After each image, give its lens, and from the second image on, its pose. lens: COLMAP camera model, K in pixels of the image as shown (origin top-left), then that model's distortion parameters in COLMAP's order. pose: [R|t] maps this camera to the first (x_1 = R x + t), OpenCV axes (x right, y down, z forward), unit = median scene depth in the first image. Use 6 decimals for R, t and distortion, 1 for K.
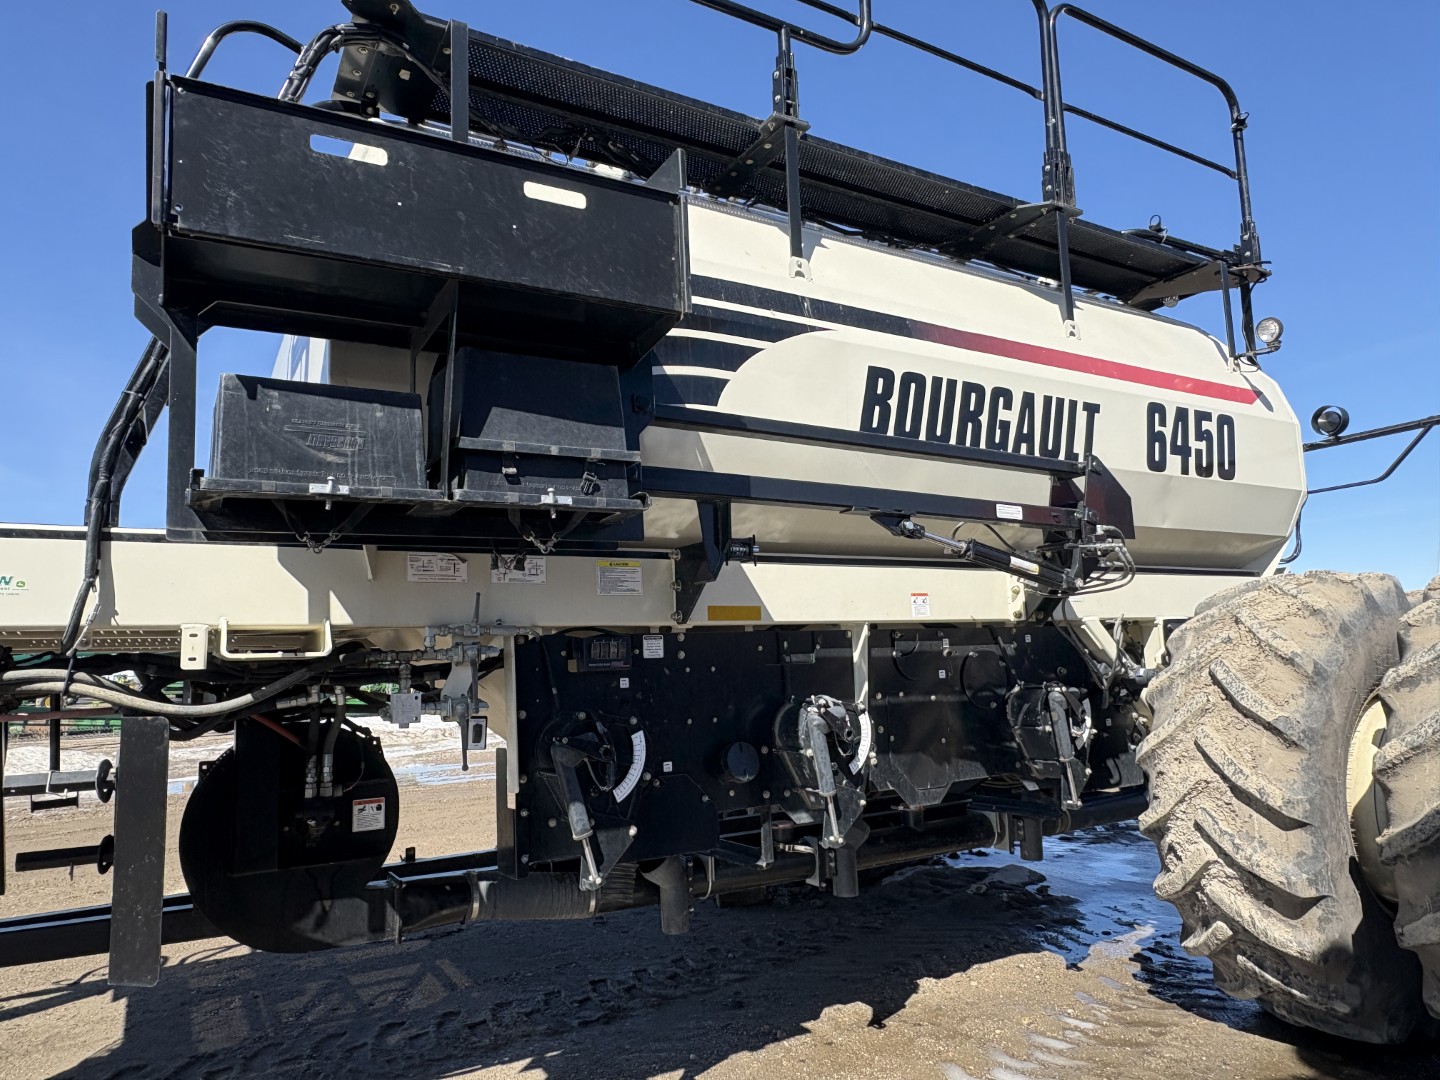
lens RADIAL K [[929.7, 0, 717.4], [0, 929.7, 541.9], [0, 0, 1]] dist [-0.000749, -0.000369]
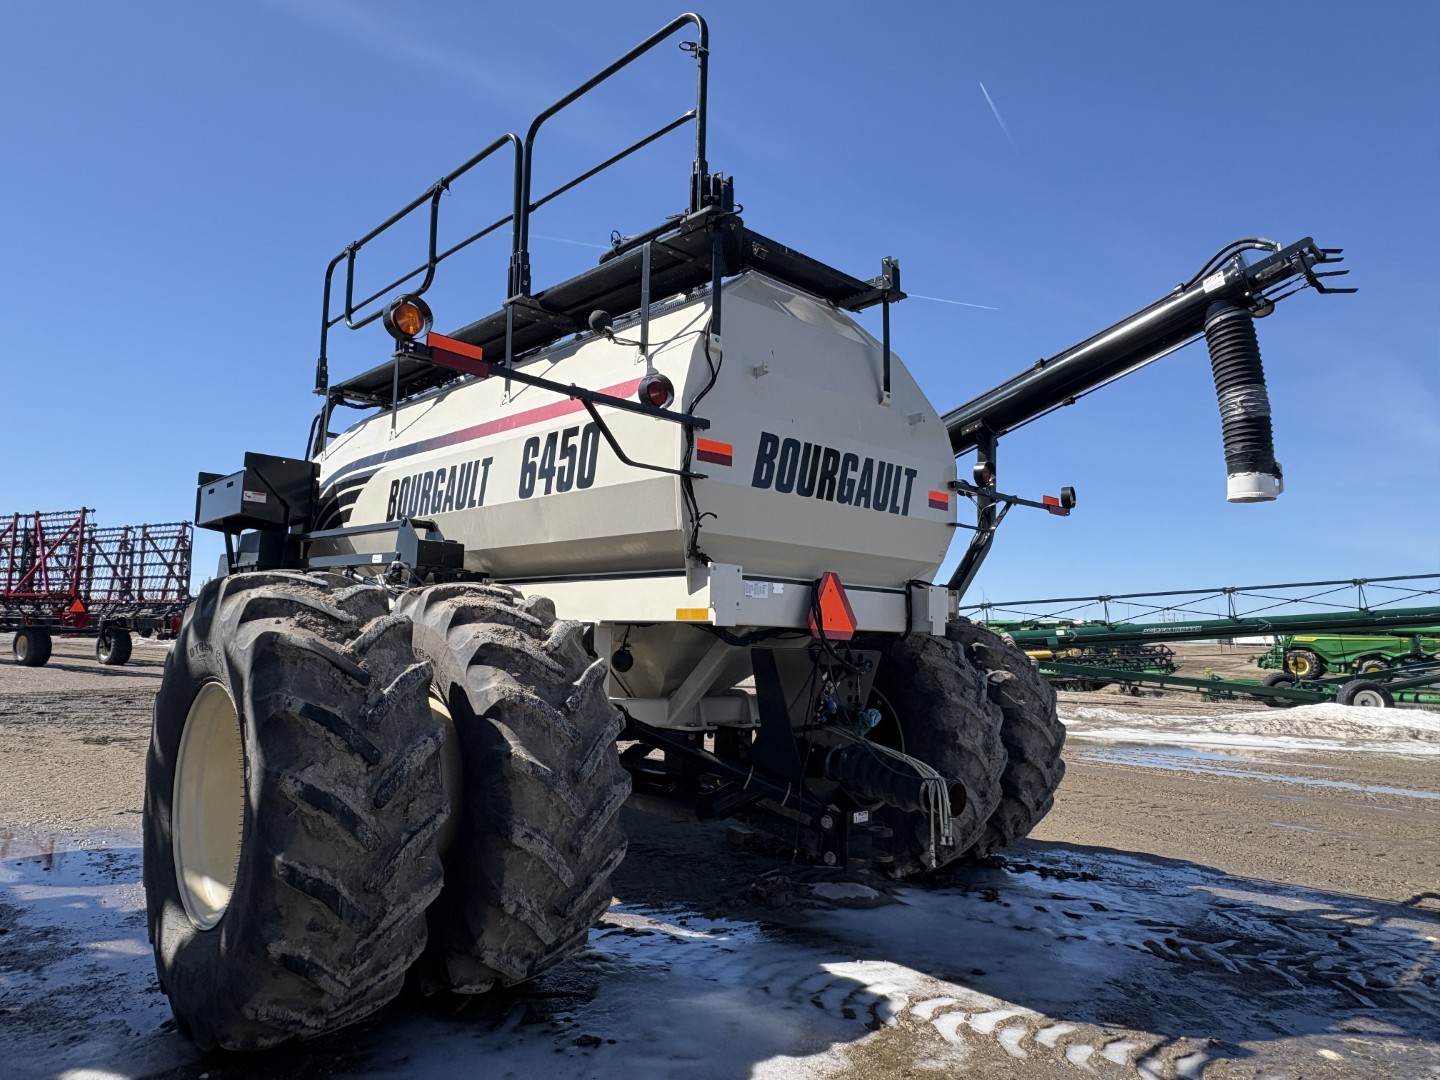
lens RADIAL K [[929.7, 0, 717.4], [0, 929.7, 541.9], [0, 0, 1]] dist [-0.000749, -0.000369]
pose [[0.235878, -0.062721, -0.969757, 1.625255], [0.090804, 0.994971, -0.042265, 0.050969], [0.967531, -0.078089, 0.240387, 0.915960]]
